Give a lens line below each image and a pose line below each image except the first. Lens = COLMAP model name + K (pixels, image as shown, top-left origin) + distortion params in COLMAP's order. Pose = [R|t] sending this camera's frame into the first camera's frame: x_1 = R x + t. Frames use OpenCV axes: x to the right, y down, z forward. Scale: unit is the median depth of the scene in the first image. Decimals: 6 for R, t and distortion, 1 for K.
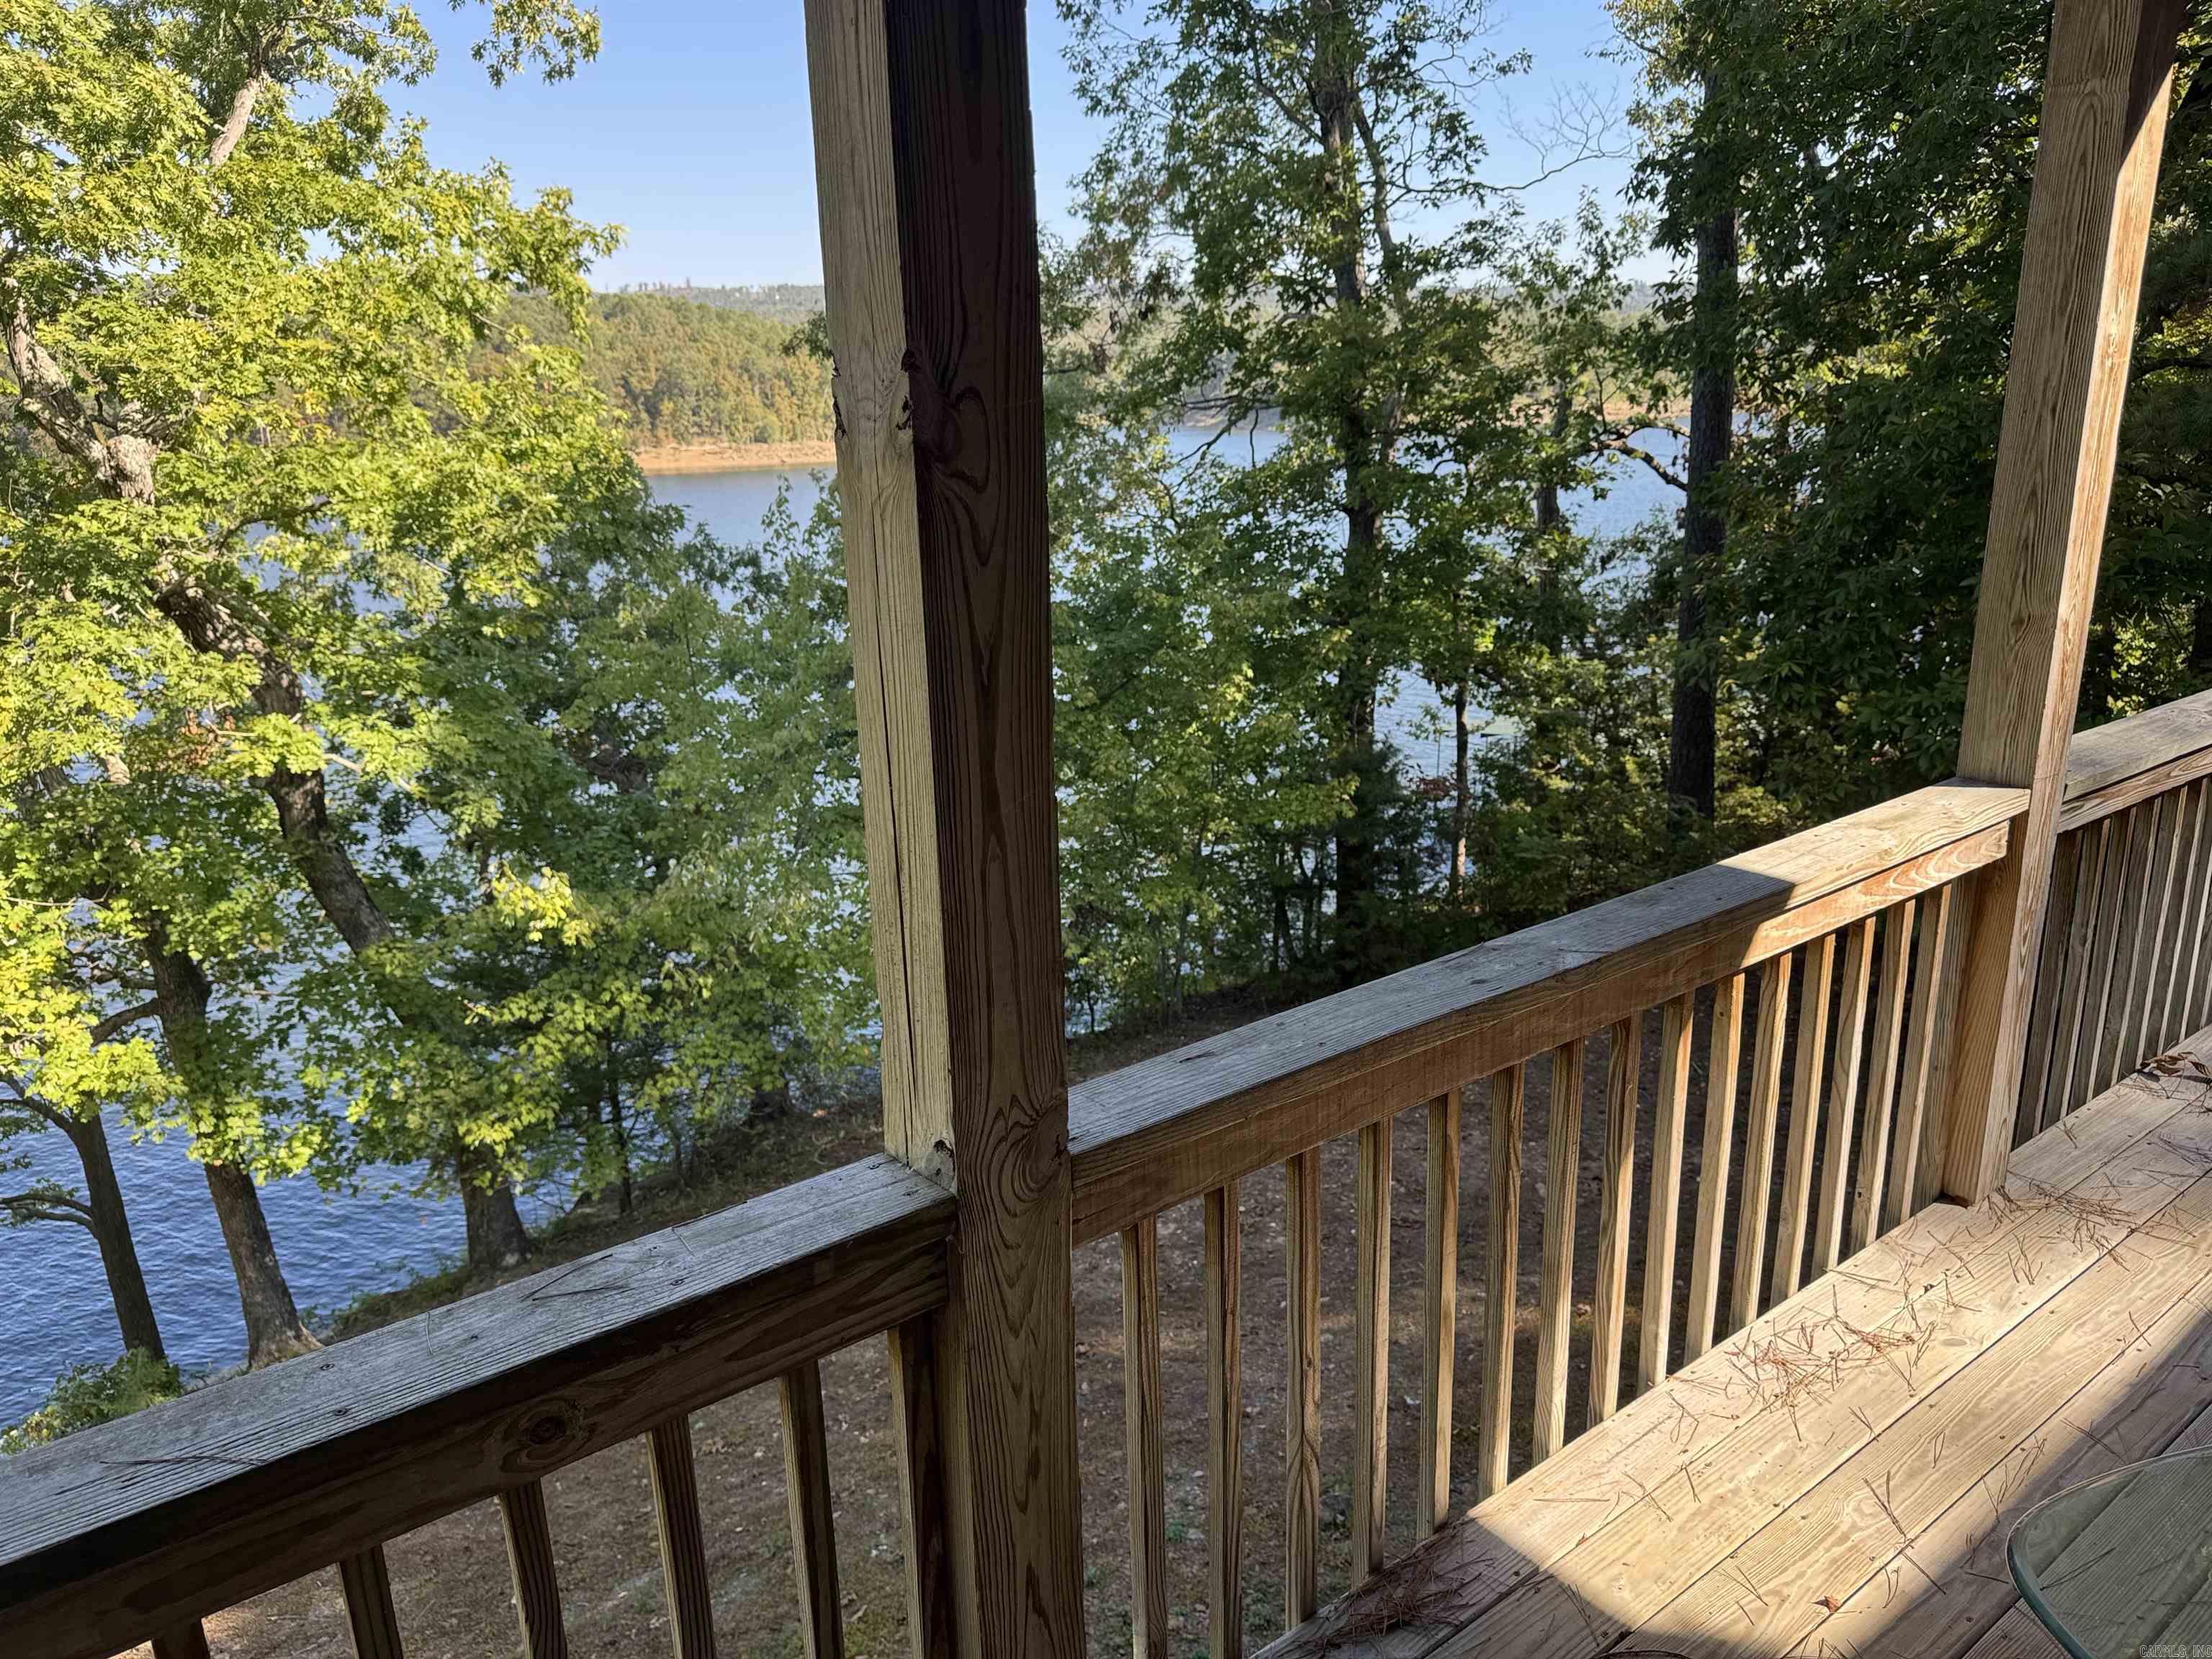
lens RADIAL K [[1549.5, 0, 1089.1], [0, 1549.5, 842.9], [0, 0, 1]] dist [0.047868, -0.059603]
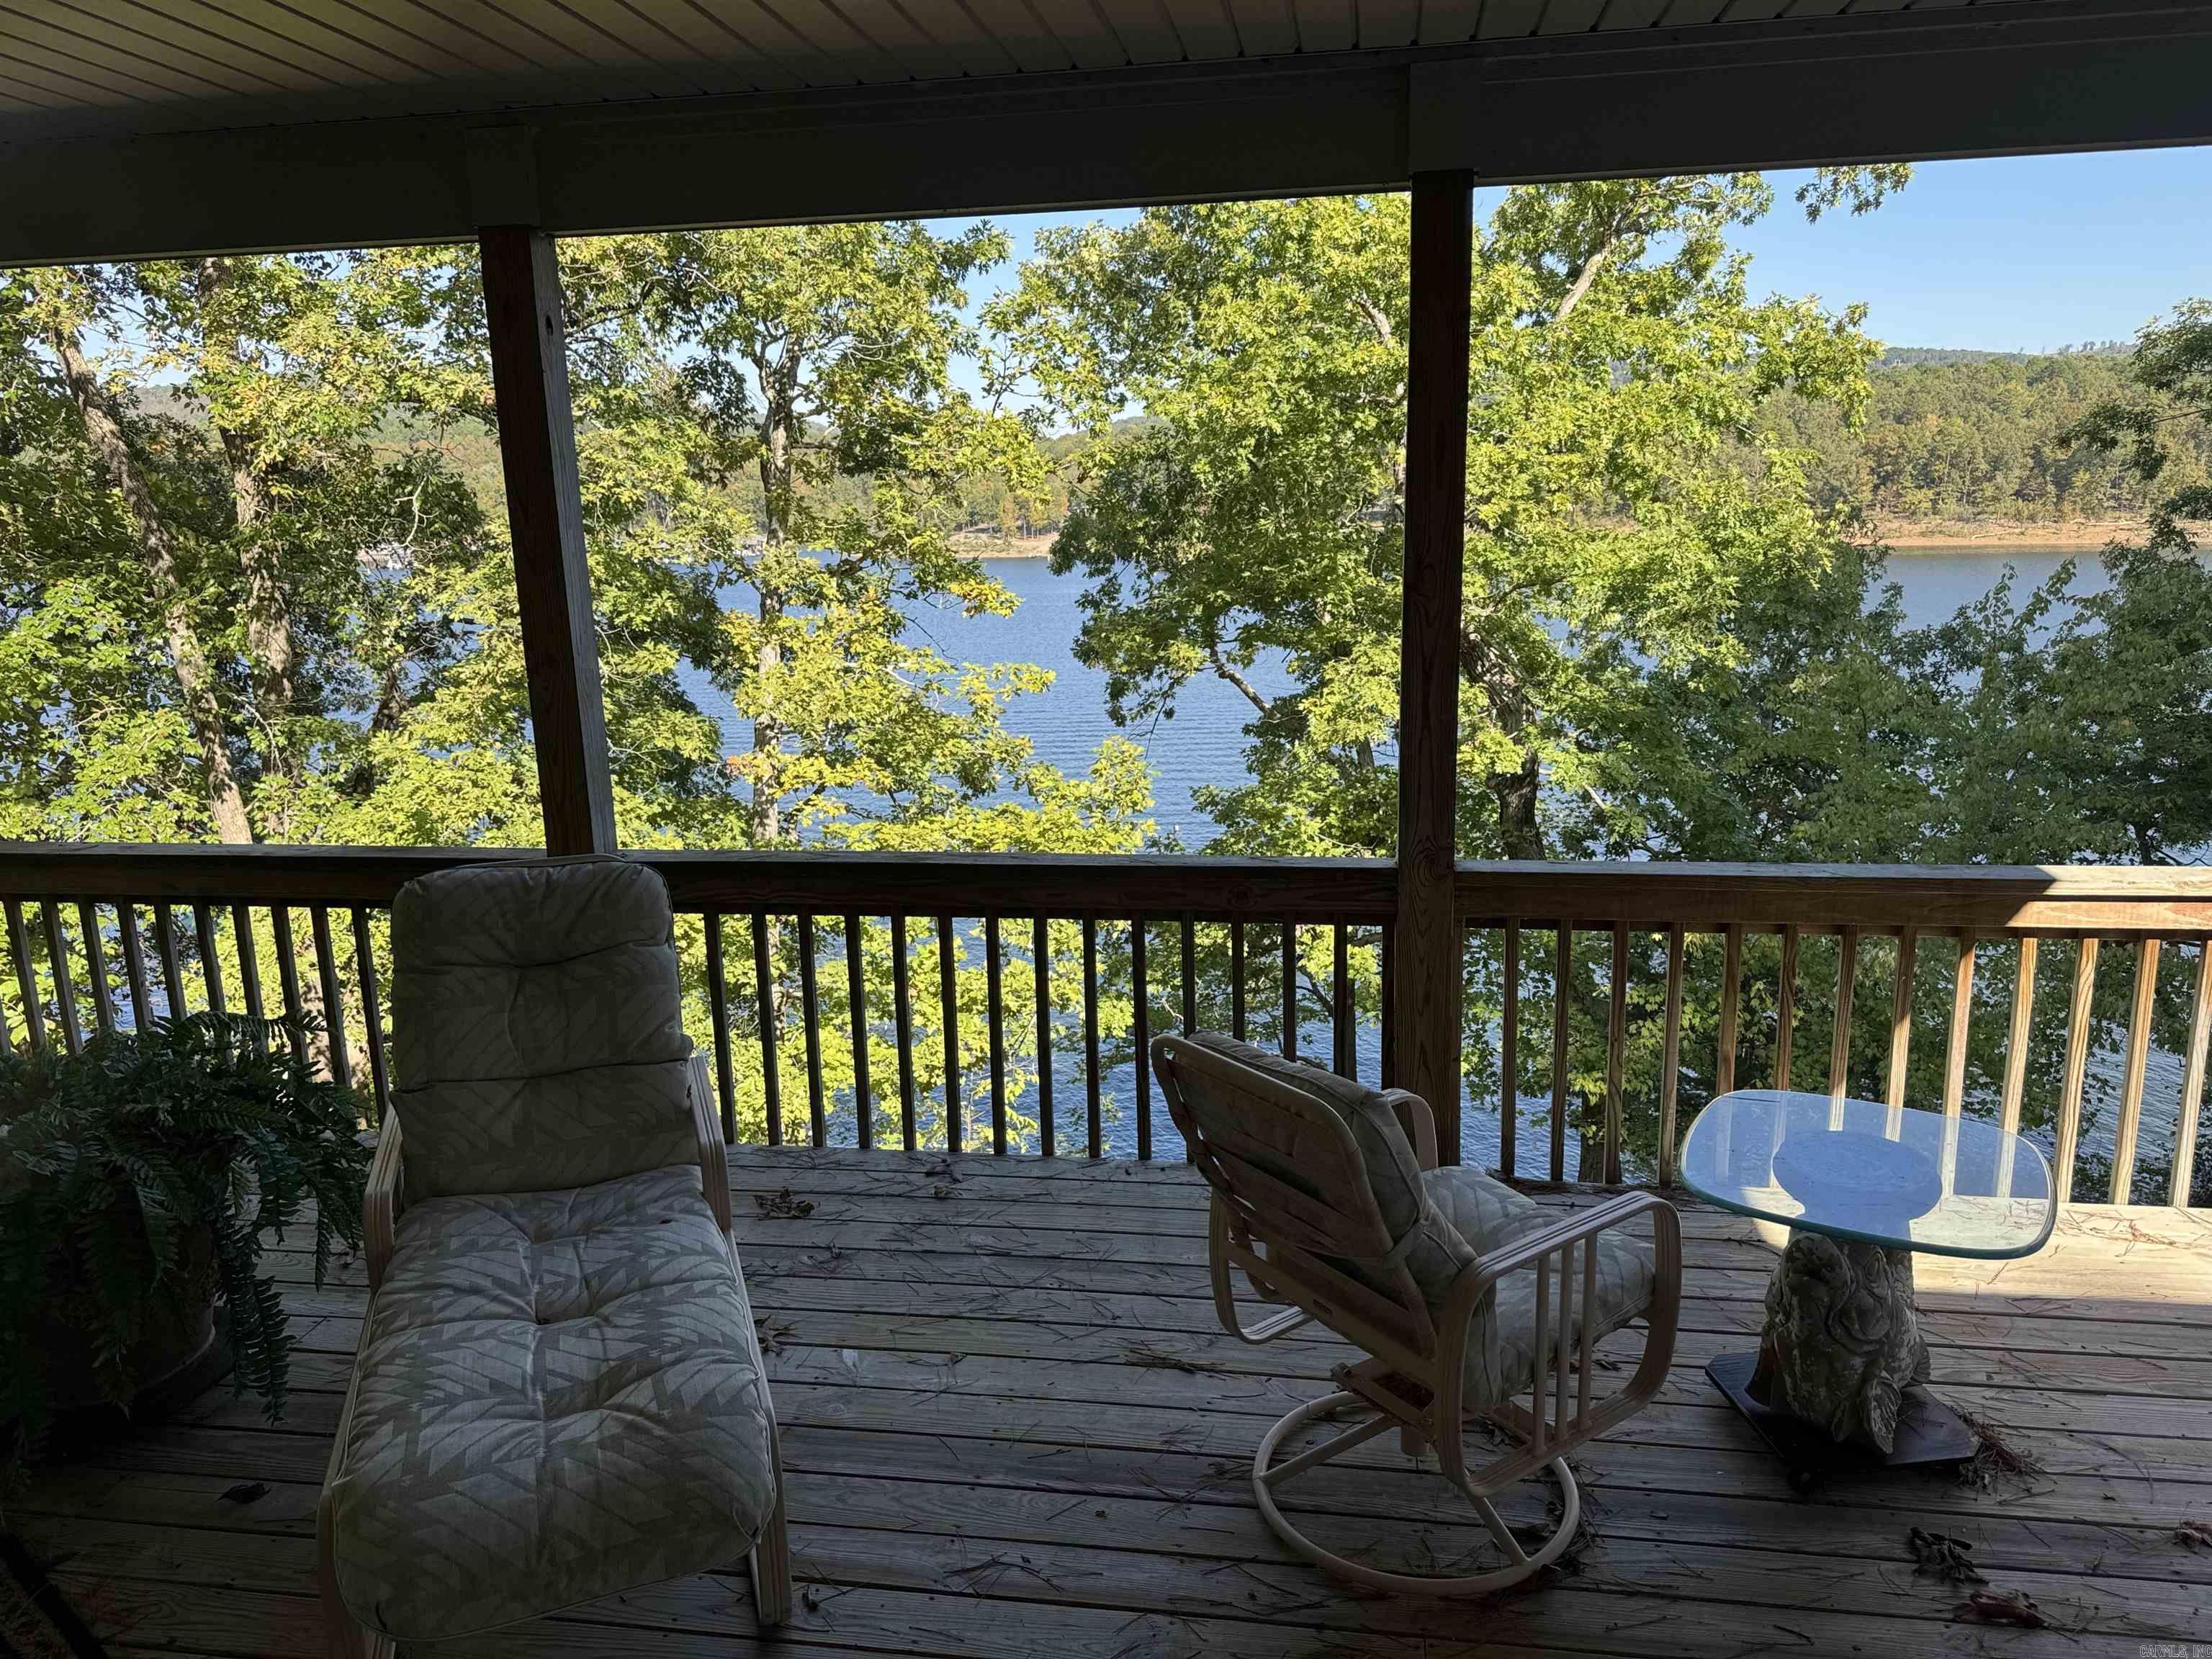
lens RADIAL K [[1549.5, 0, 1113.8], [0, 1549.5, 829.8], [0, 0, 1]] dist [0.047868, -0.059603]
pose [[0.695736, 0.159733, -0.700312, 0.175769], [-0.195208, 0.980313, 0.029666, 0.024796], [0.691264, 0.116067, 0.713220, -0.152039]]
